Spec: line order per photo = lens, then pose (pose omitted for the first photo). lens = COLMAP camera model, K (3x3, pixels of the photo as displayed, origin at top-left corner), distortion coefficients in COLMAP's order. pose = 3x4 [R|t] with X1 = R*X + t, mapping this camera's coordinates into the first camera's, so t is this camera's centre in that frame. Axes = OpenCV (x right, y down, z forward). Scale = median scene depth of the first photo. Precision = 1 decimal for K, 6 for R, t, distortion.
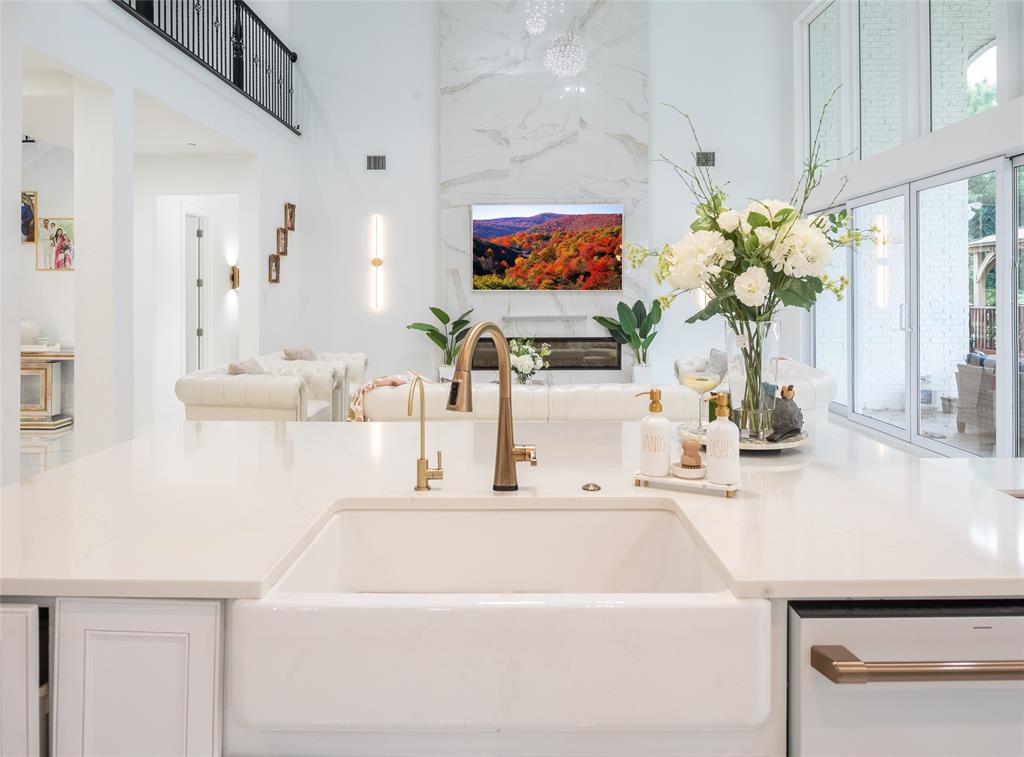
lens RADIAL K [[711.3, 0, 526.2], [0, 711.3, 298.6], [0, 0, 1]] dist [-0.007388, -0.001441]
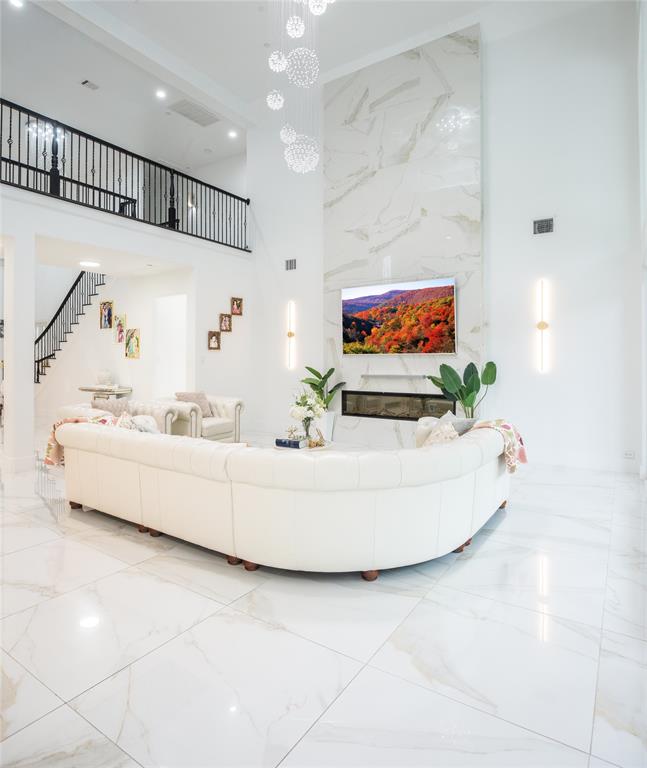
lens RADIAL K [[463.2, 0, 316.9], [0, 463.2, 356.1], [0, 0, 1]] dist [-0.012946, 0.000994]
pose [[0.831767, -0.001734, -0.555123, 0.357687], [-0.004425, 0.999943, -0.009752, 0.000459], [0.555108, 0.010568, 0.831711, 0.269027]]
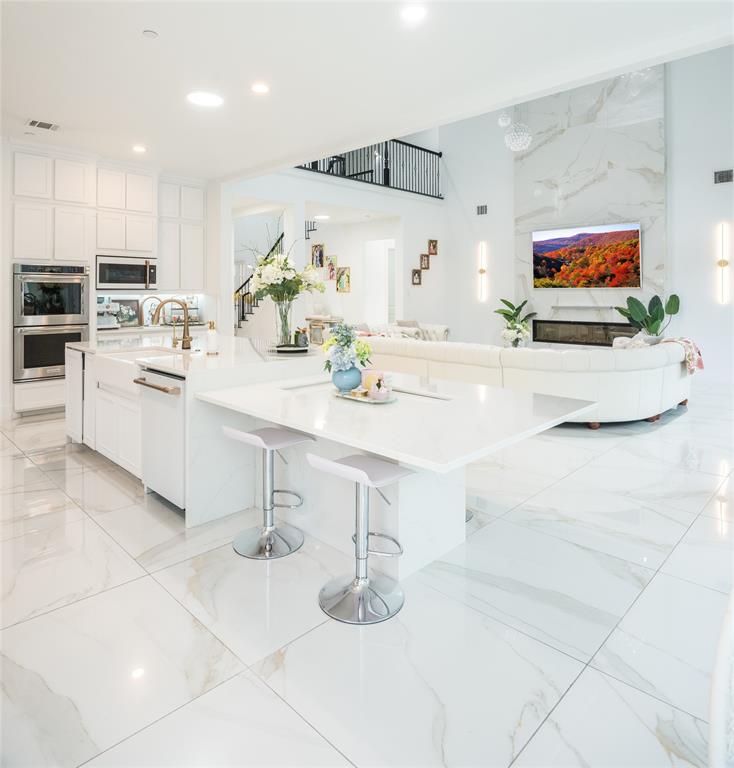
lens RADIAL K [[514.0, 0, 363.8], [0, 514.0, 290.9], [0, 0, 1]] dist [0.008218, -0.011855]
pose [[0.718521, -0.002690, -0.695500, 0.425842], [-0.001773, 0.999982, -0.005698, 0.000514], [0.695503, 0.005327, 0.718504, -0.032672]]
